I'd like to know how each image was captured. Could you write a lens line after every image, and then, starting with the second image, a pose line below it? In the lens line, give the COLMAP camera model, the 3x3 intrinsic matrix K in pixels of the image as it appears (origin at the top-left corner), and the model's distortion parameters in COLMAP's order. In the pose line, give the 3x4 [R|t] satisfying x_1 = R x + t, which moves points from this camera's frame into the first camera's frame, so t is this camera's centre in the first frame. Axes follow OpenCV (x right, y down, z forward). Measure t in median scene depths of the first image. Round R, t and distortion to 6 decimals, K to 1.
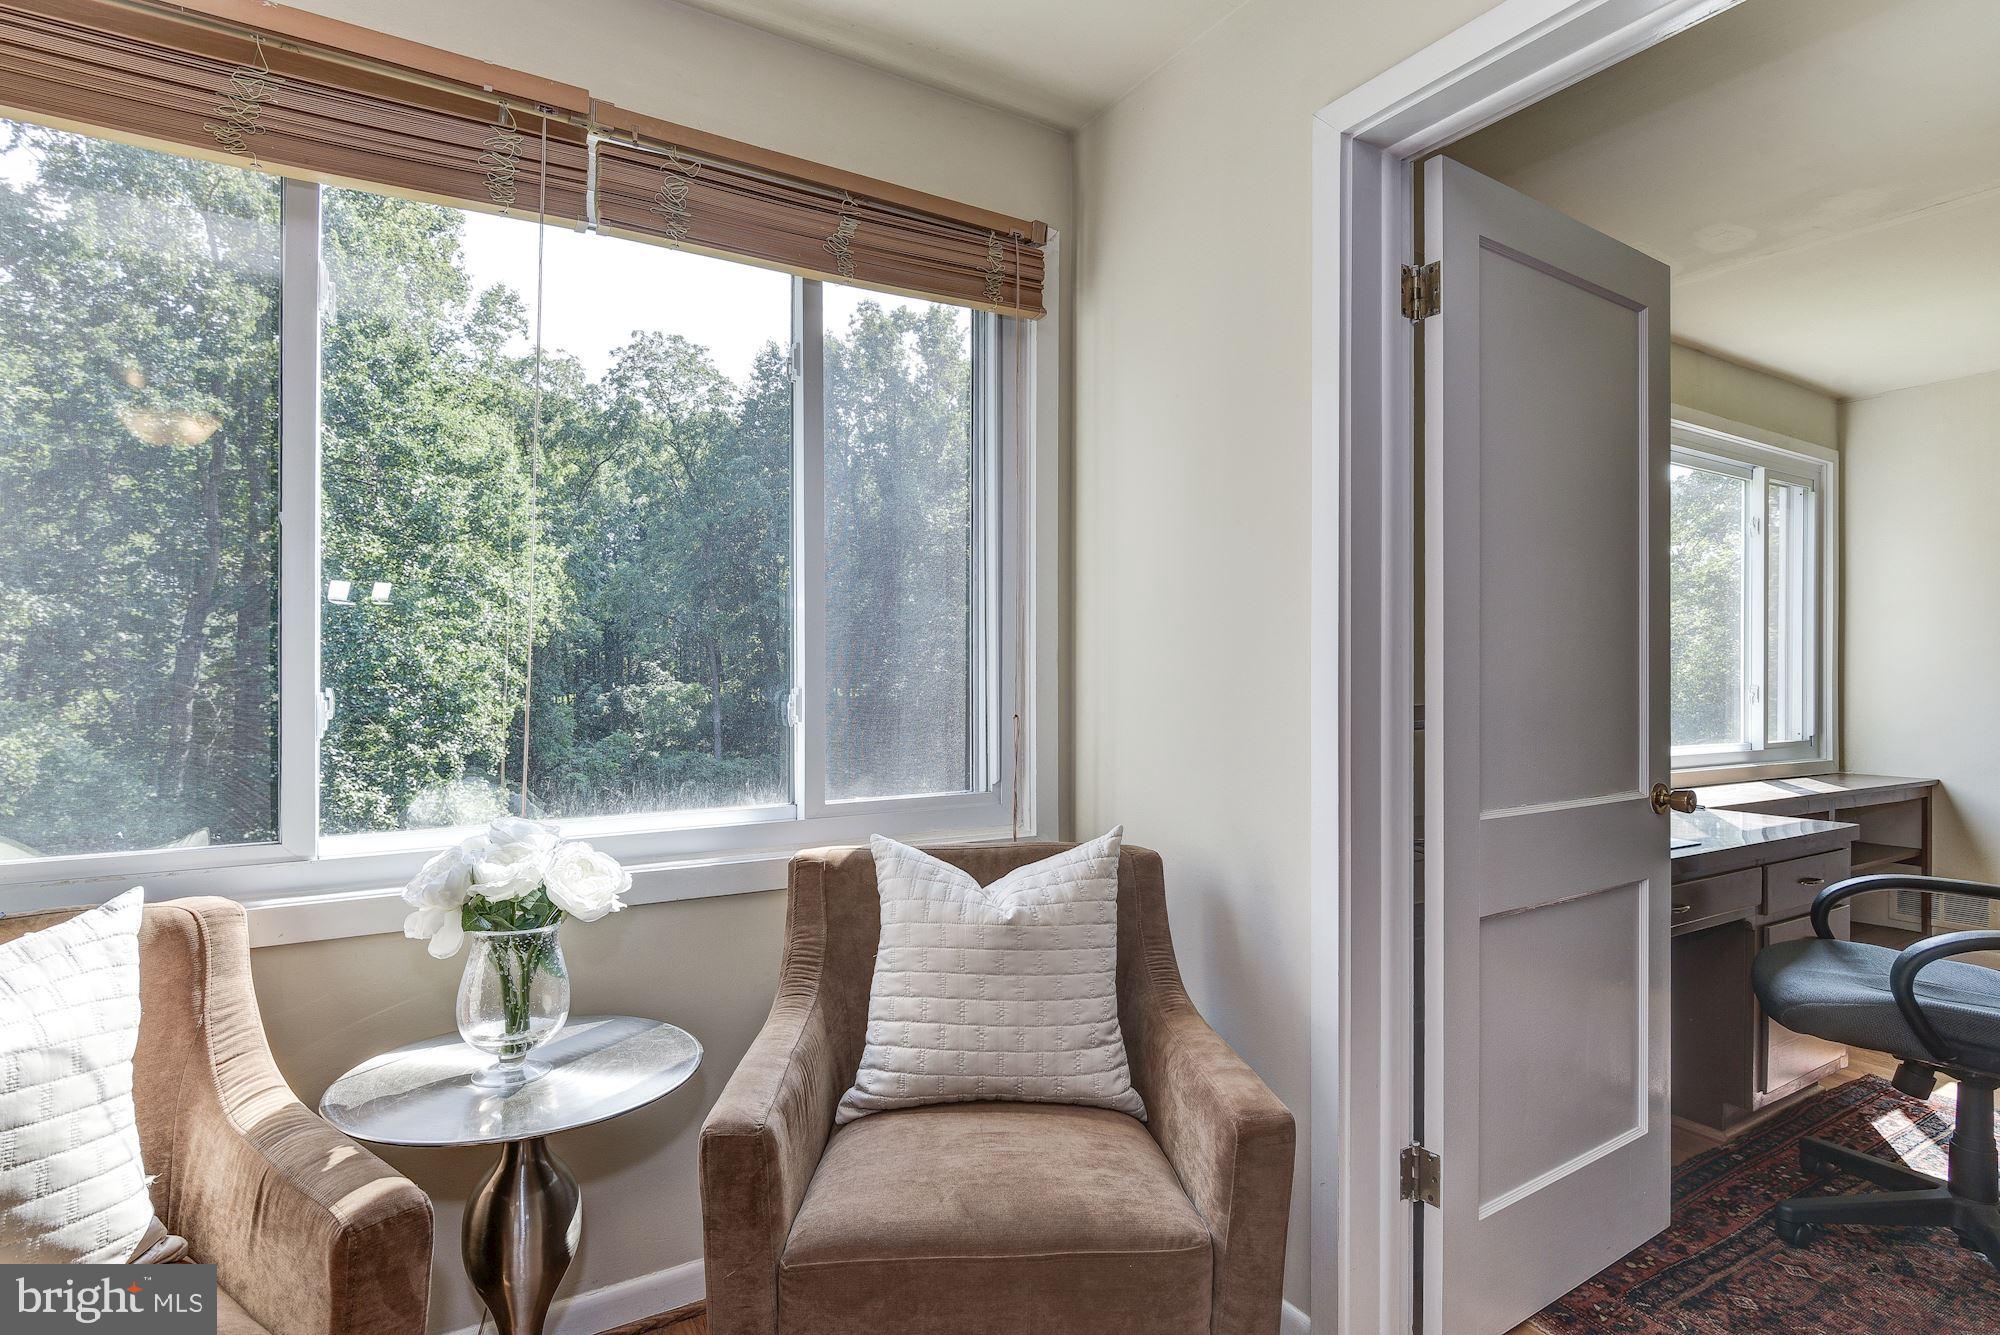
lens RADIAL K [[1012.7, 0, 1011.0], [0, 1012.7, 676.3], [0, 0, 1]] dist [-0.003640, 0.000365]
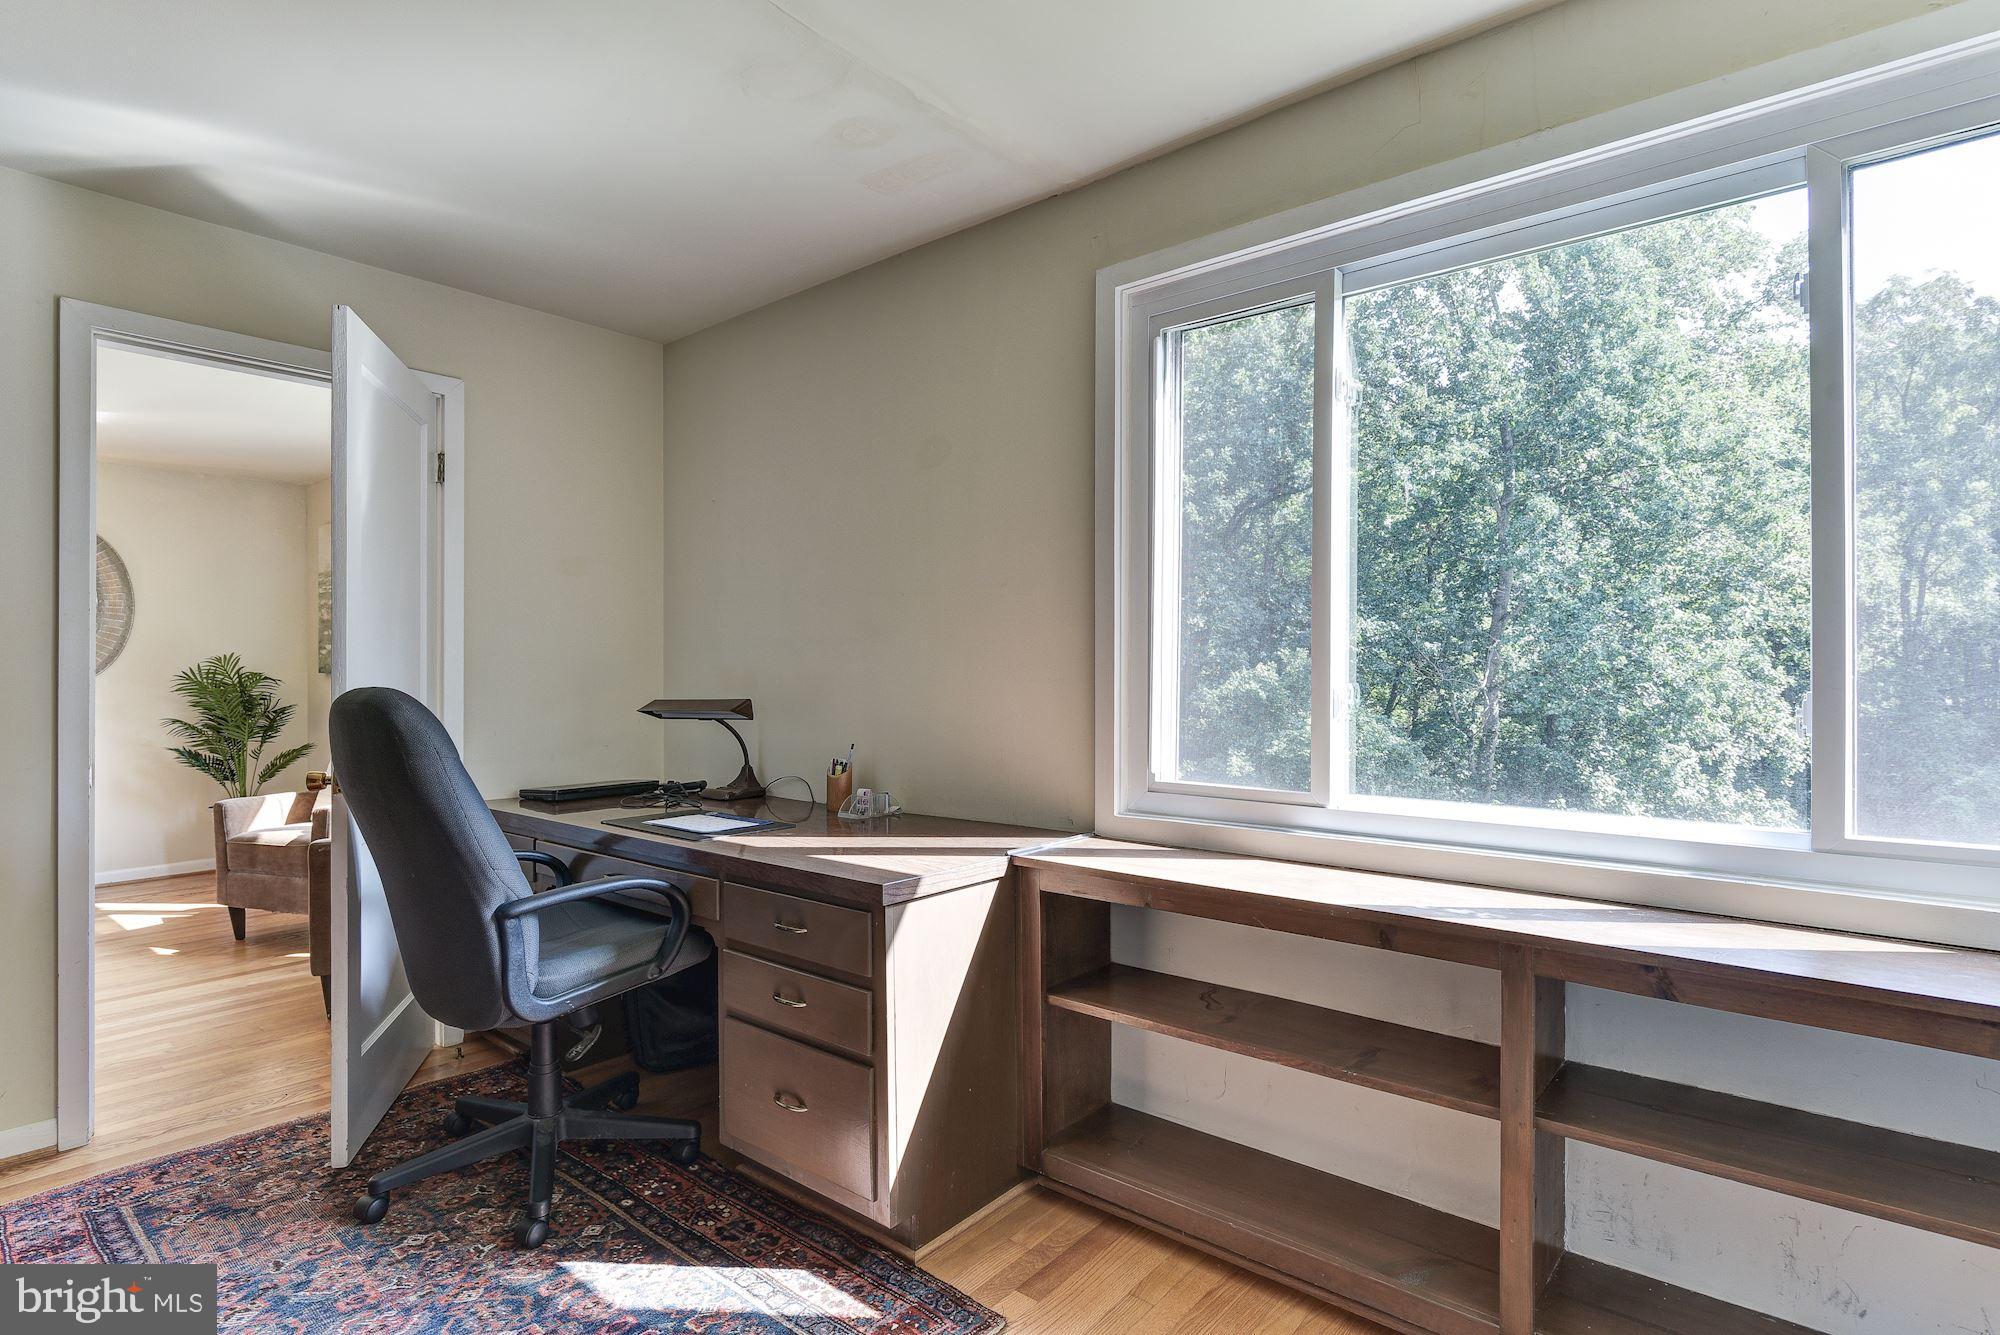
lens RADIAL K [[1012.7, 0, 1004.3], [0, 1012.7, 670.7], [0, 0, 1]] dist [-0.003640, 0.000365]
pose [[0.308897, -0.006947, -0.951070, 0.153411], [0.002716, 0.999976, -0.006422, 0.000065], [0.951092, -0.000599, 0.308909, 0.086058]]
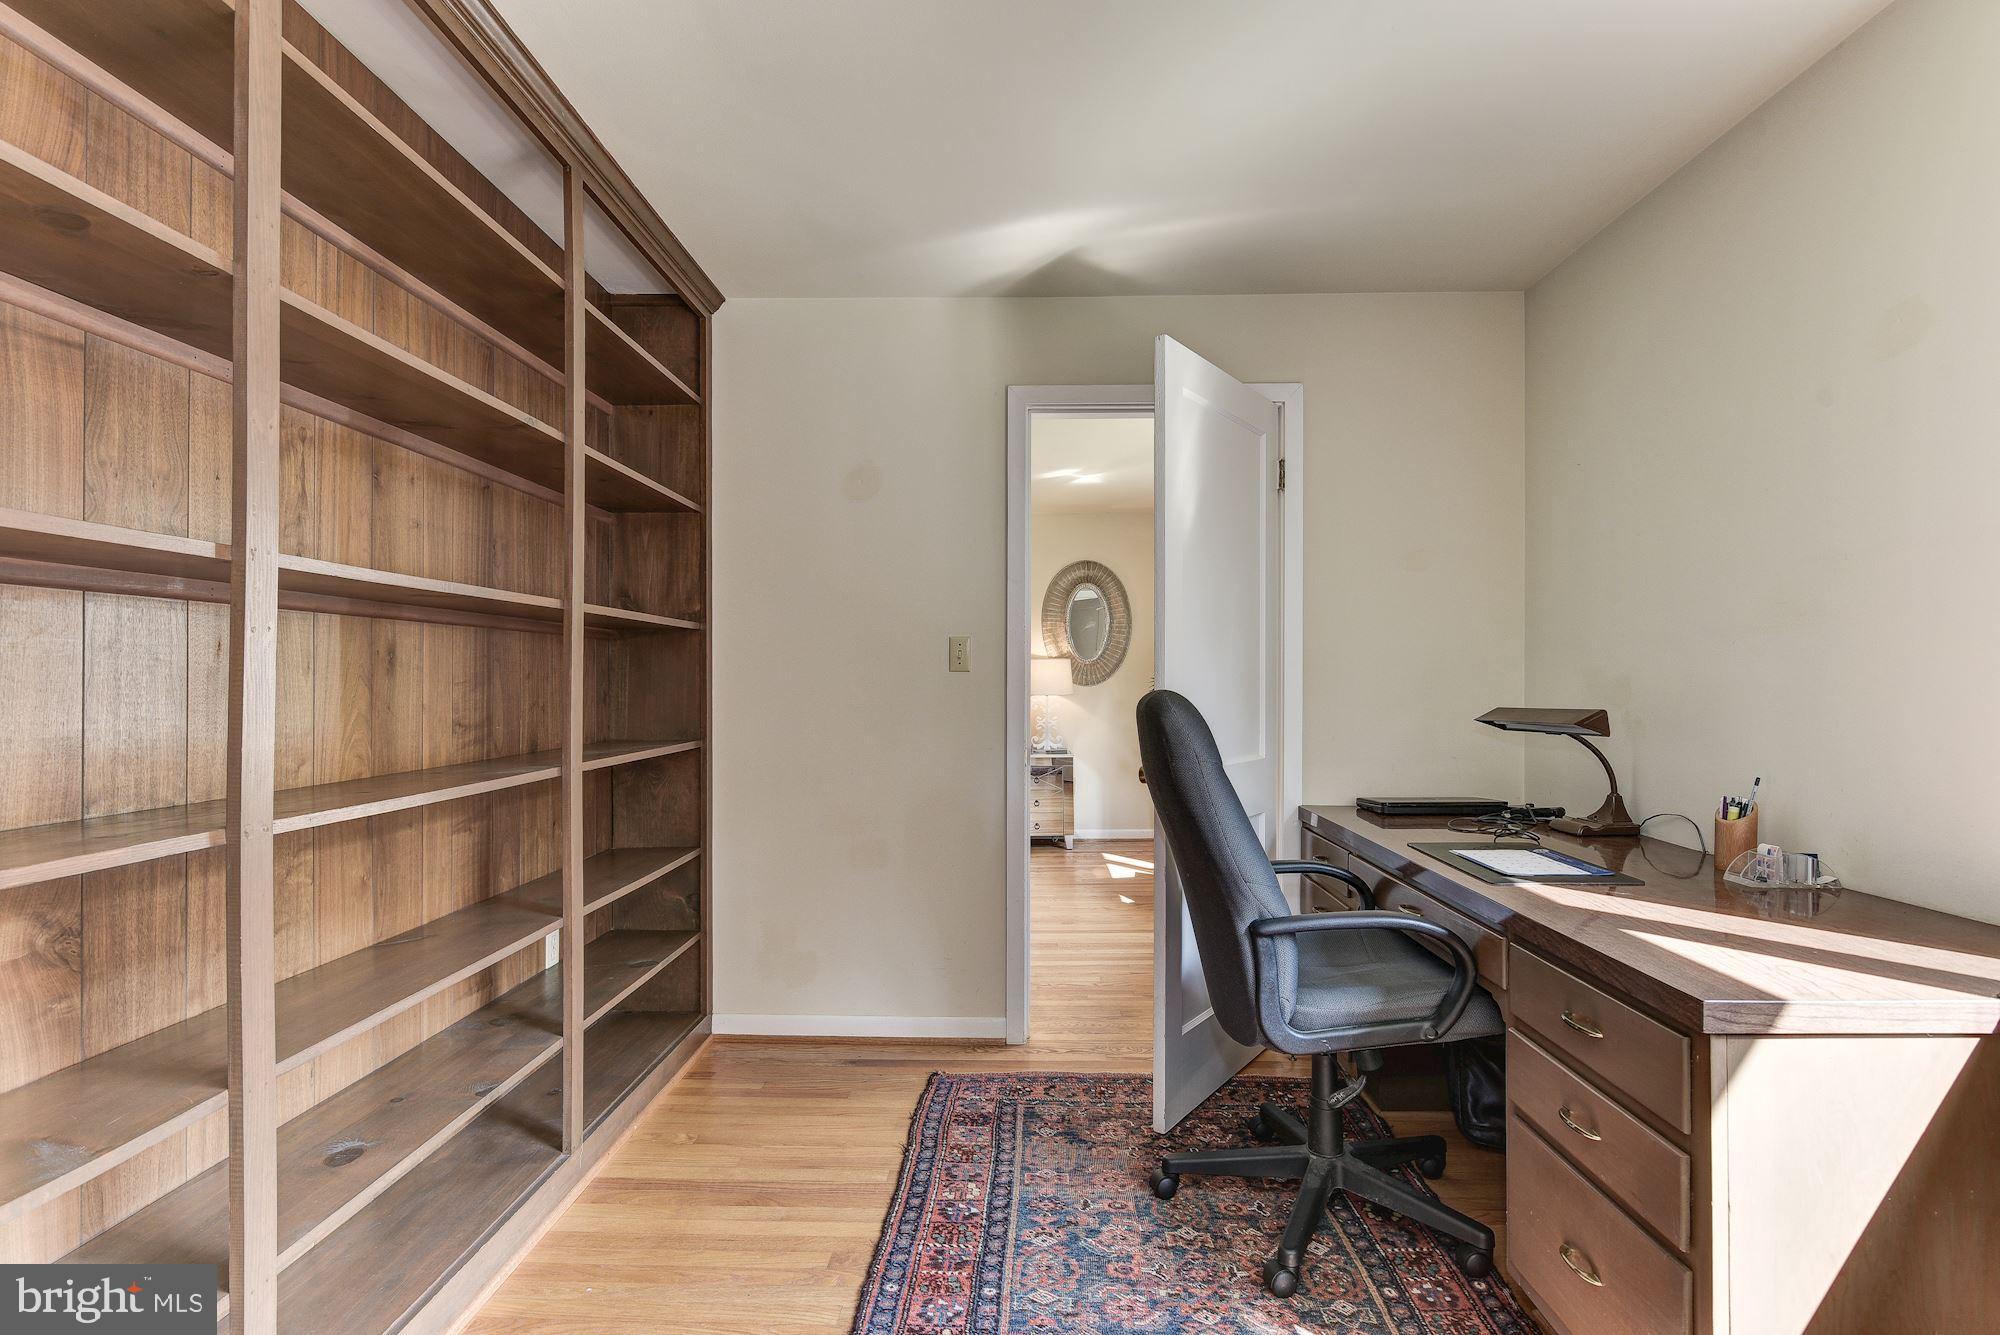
lens RADIAL K [[1012.7, 0, 1012.2], [0, 1012.7, 678.1], [0, 0, 1]] dist [-0.003640, 0.000365]
pose [[-0.545836, -0.002713, -0.837887, 0.135901], [-0.001516, 0.999996, -0.002250, -0.000114], [0.837891, 0.000042, -0.545838, 0.101761]]
